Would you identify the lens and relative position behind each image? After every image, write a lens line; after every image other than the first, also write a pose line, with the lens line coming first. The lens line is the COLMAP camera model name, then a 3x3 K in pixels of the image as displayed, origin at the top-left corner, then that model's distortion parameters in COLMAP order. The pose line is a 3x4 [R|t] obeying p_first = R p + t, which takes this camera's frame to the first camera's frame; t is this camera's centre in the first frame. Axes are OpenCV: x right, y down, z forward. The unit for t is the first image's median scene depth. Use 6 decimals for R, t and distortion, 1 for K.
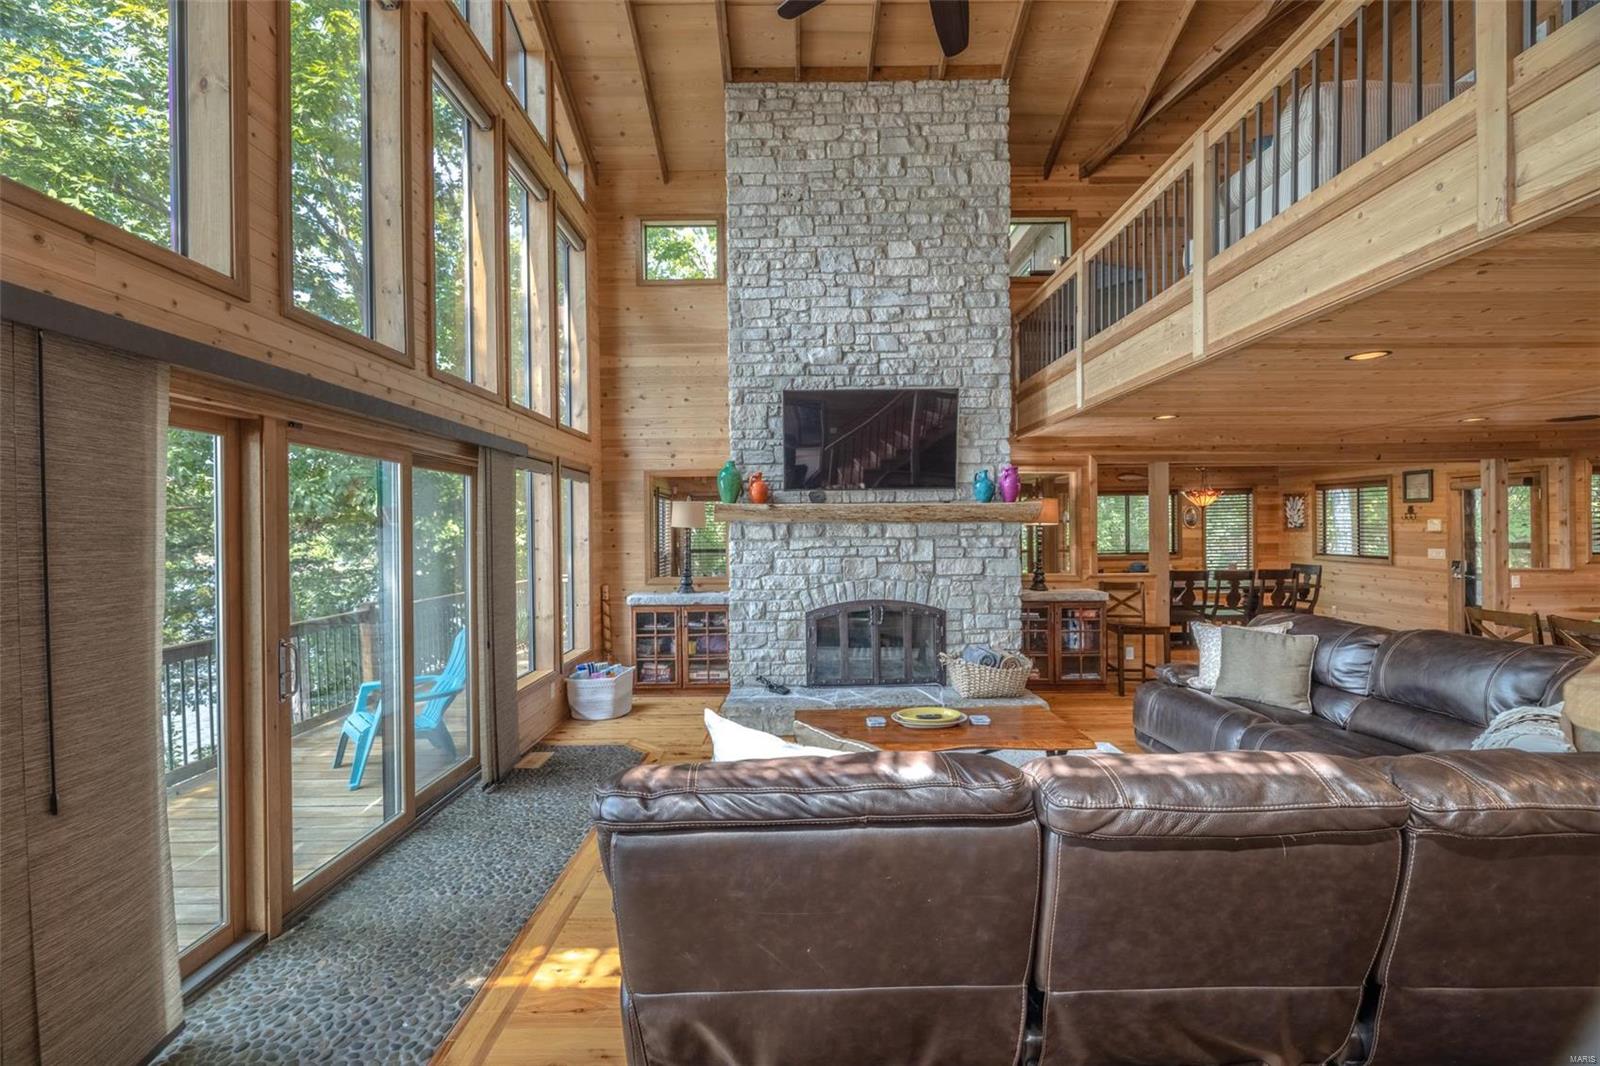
lens RADIAL K [[667.4, 0, 796.2], [0, 667.4, 527.5], [0, 0, 1]] dist [0.001748, -0.000857]
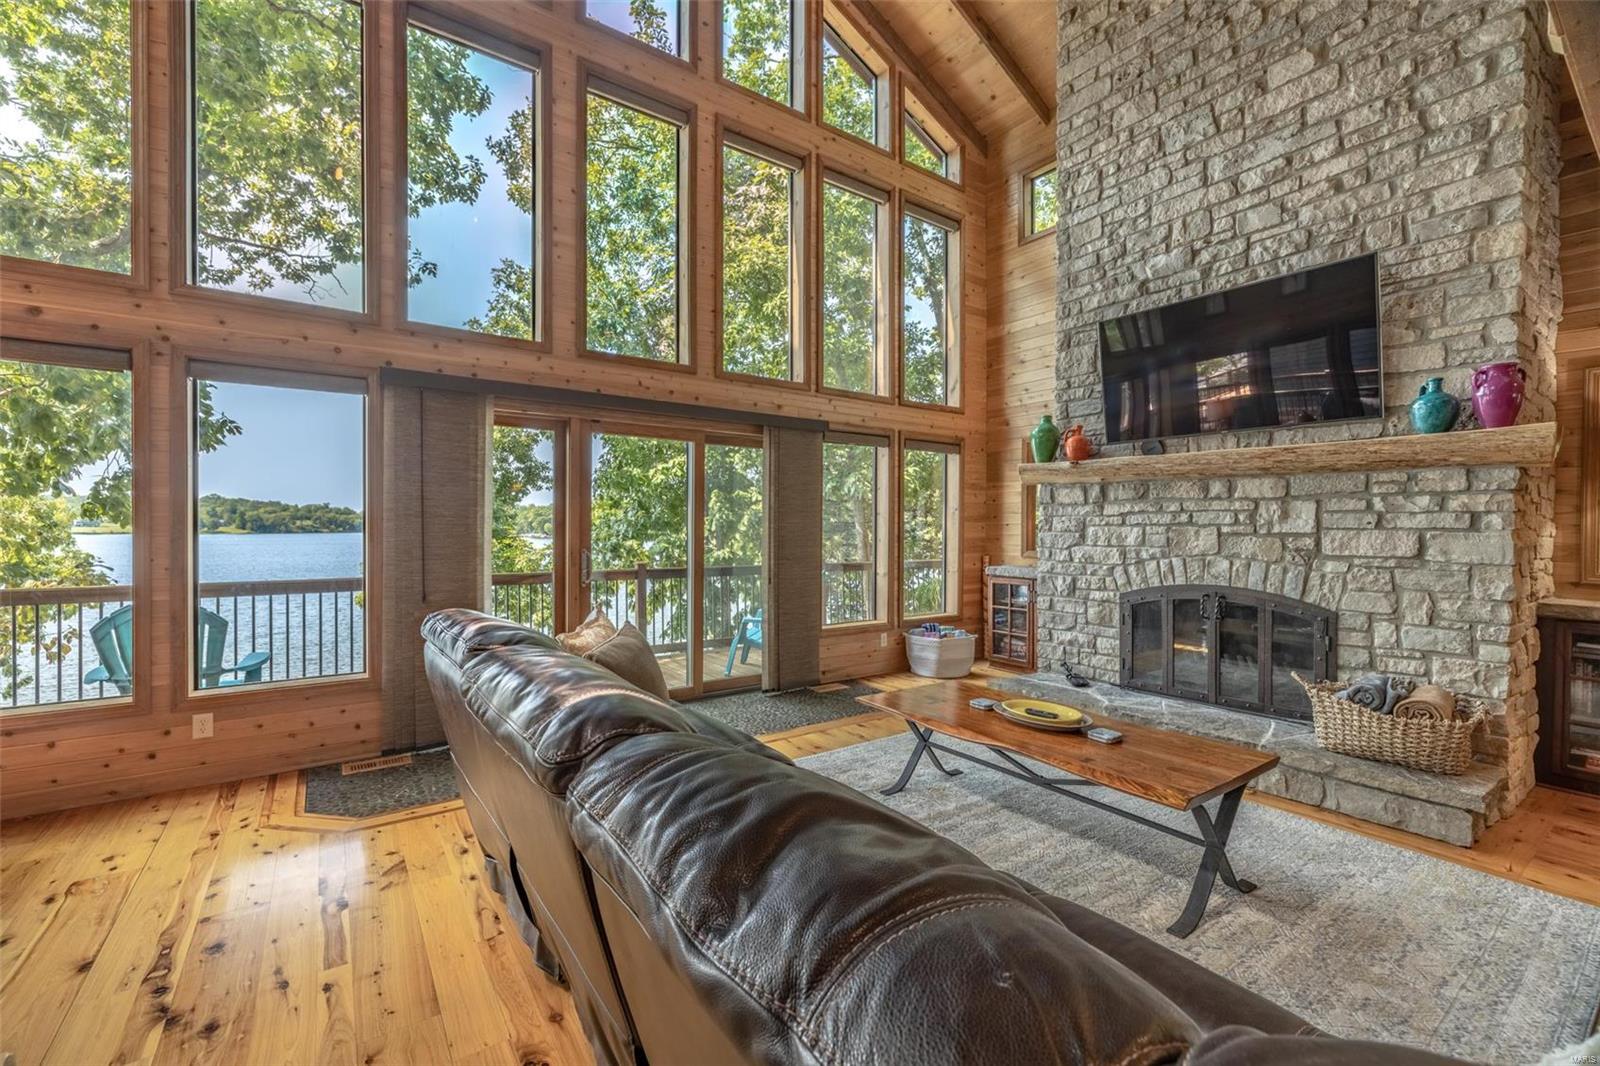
lens RADIAL K [[667.4, 0, 793.9], [0, 667.4, 528.0], [0, 0, 1]] dist [0.001748, -0.000857]
pose [[0.582504, 0.015984, -0.812671, 0.420354], [-0.010084, 0.999872, 0.012438, 0.040638], [0.812765, 0.000949, 0.582591, 0.206601]]
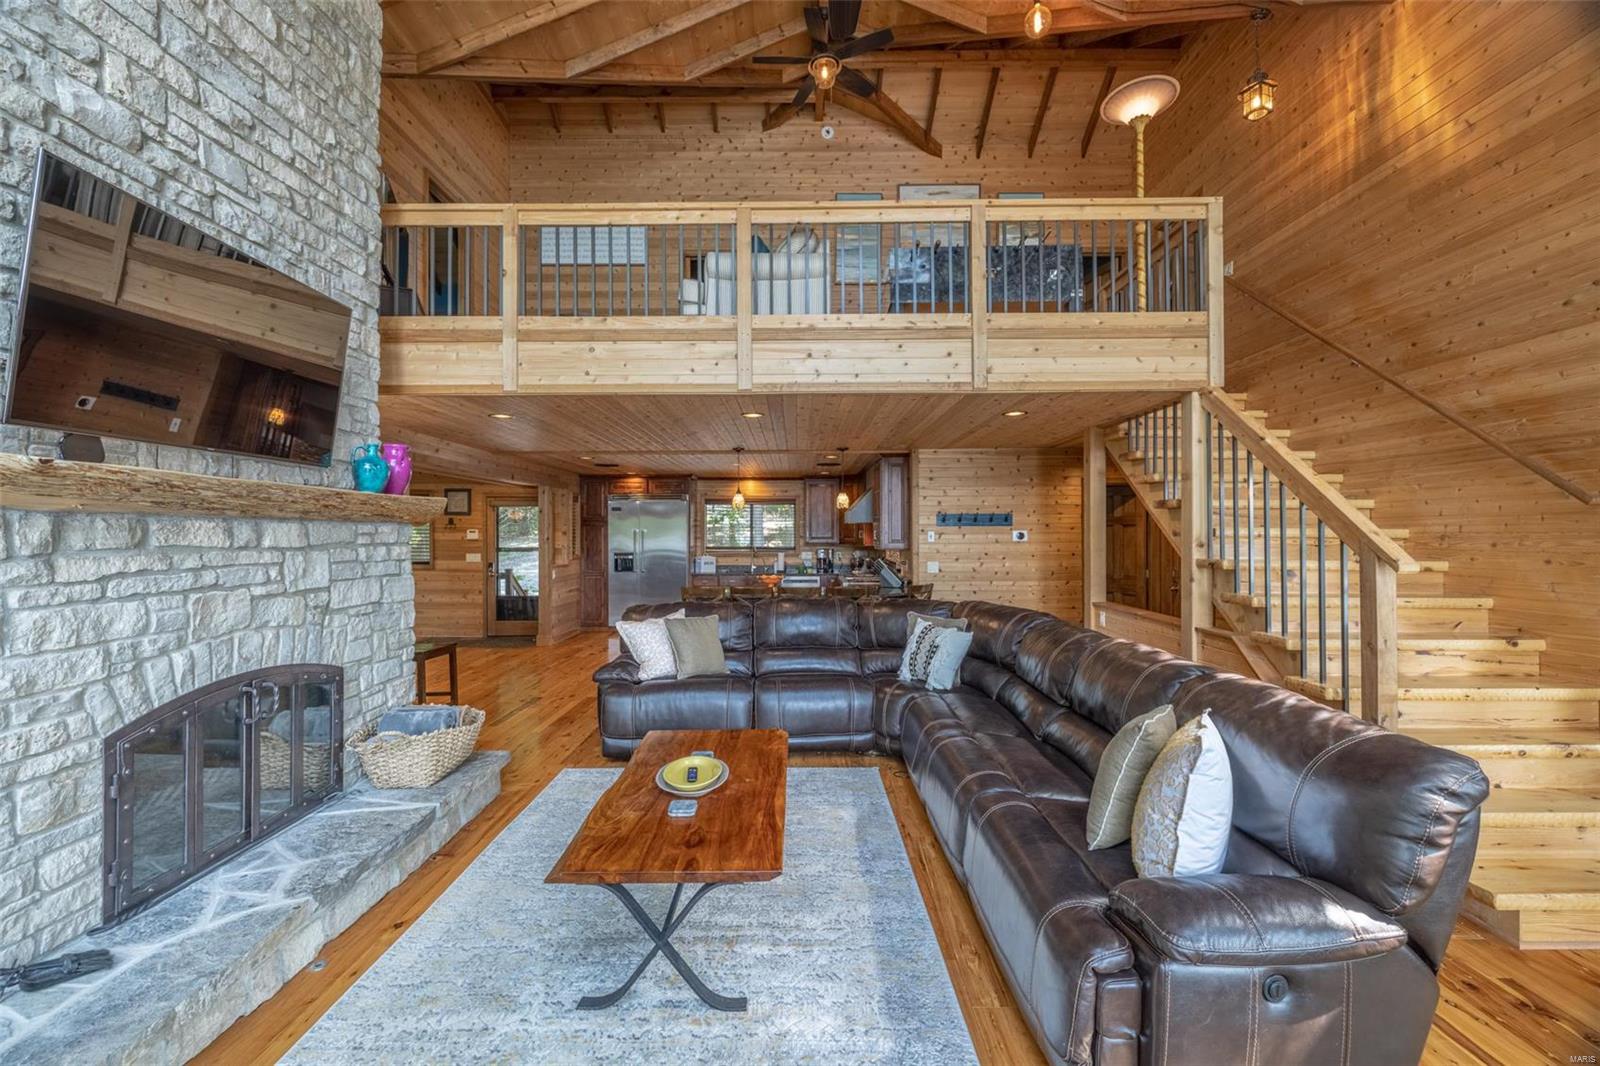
lens RADIAL K [[667.4, 0, 793.8], [0, 667.4, 527.5], [0, 0, 1]] dist [0.001748, -0.000857]
pose [[0.001968, 0.018050, 0.999835, -0.369785], [0.000843, 0.999837, -0.018052, 0.008633], [-0.999998, 0.000879, 0.001953, 0.566882]]
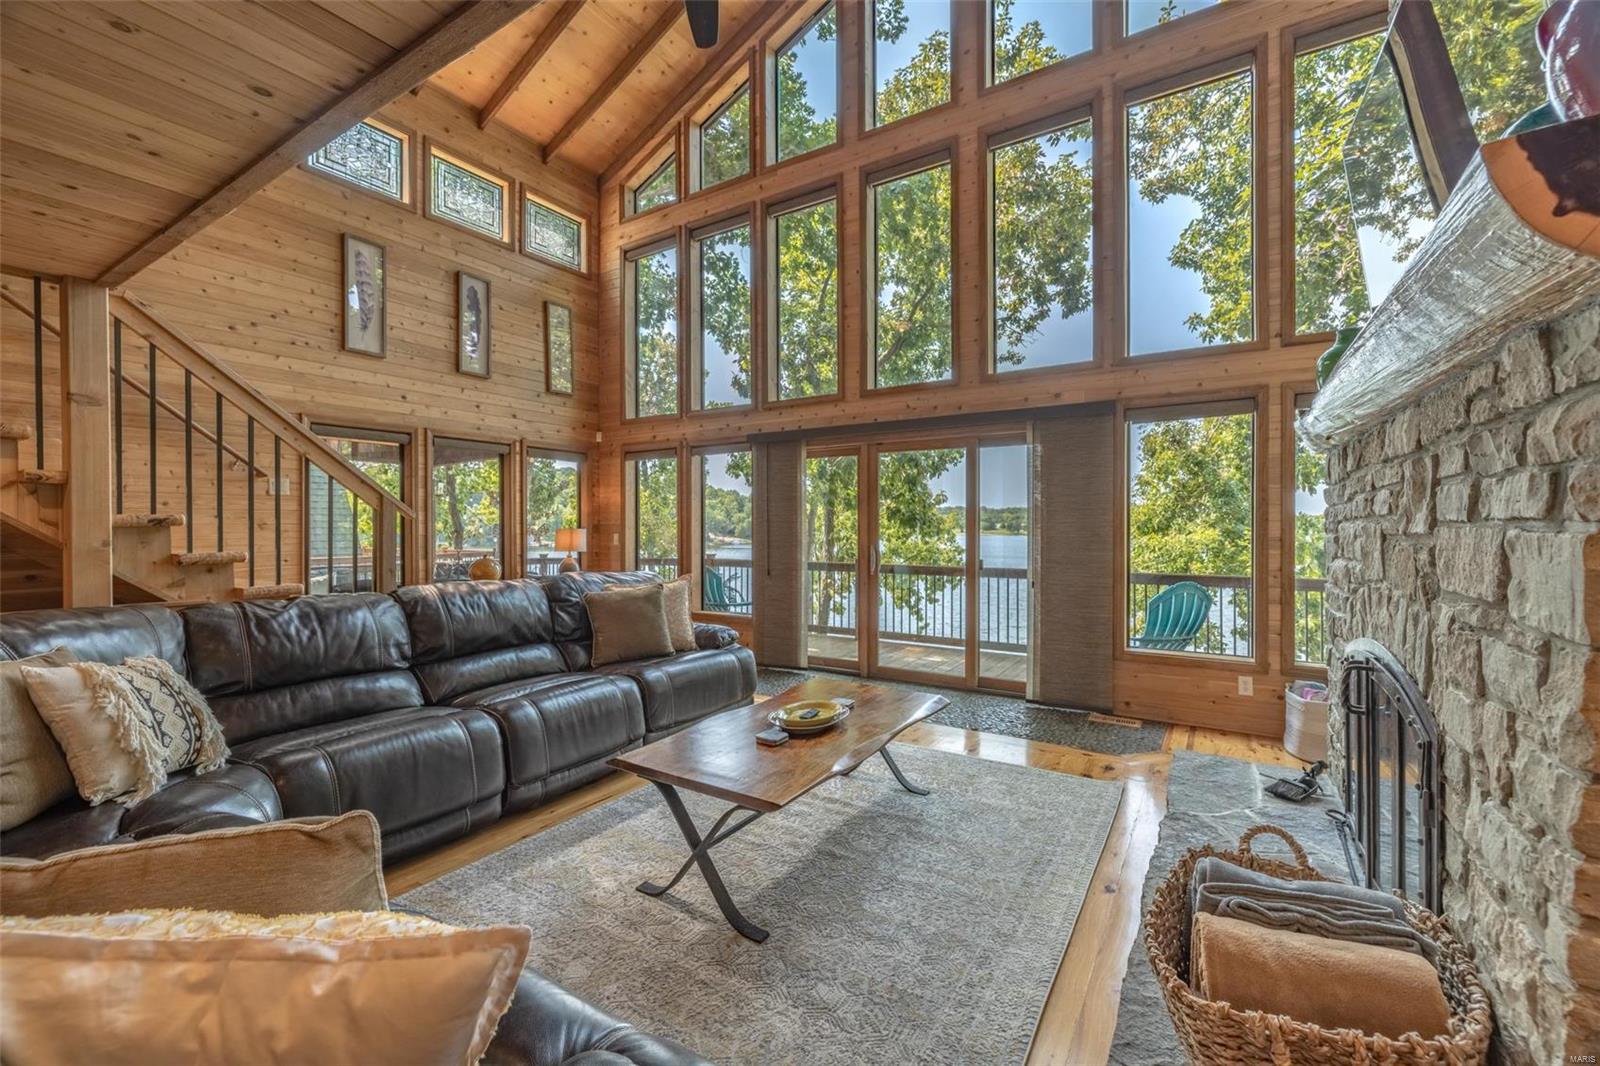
lens RADIAL K [[667.4, 0, 795.7], [0, 667.4, 526.8], [0, 0, 1]] dist [0.001748, -0.000857]
pose [[-0.538105, 0.012891, -0.842779, 0.544887], [0.009173, 0.999913, 0.009438, 0.039687], [0.842828, -0.002652, -0.538176, 0.902049]]
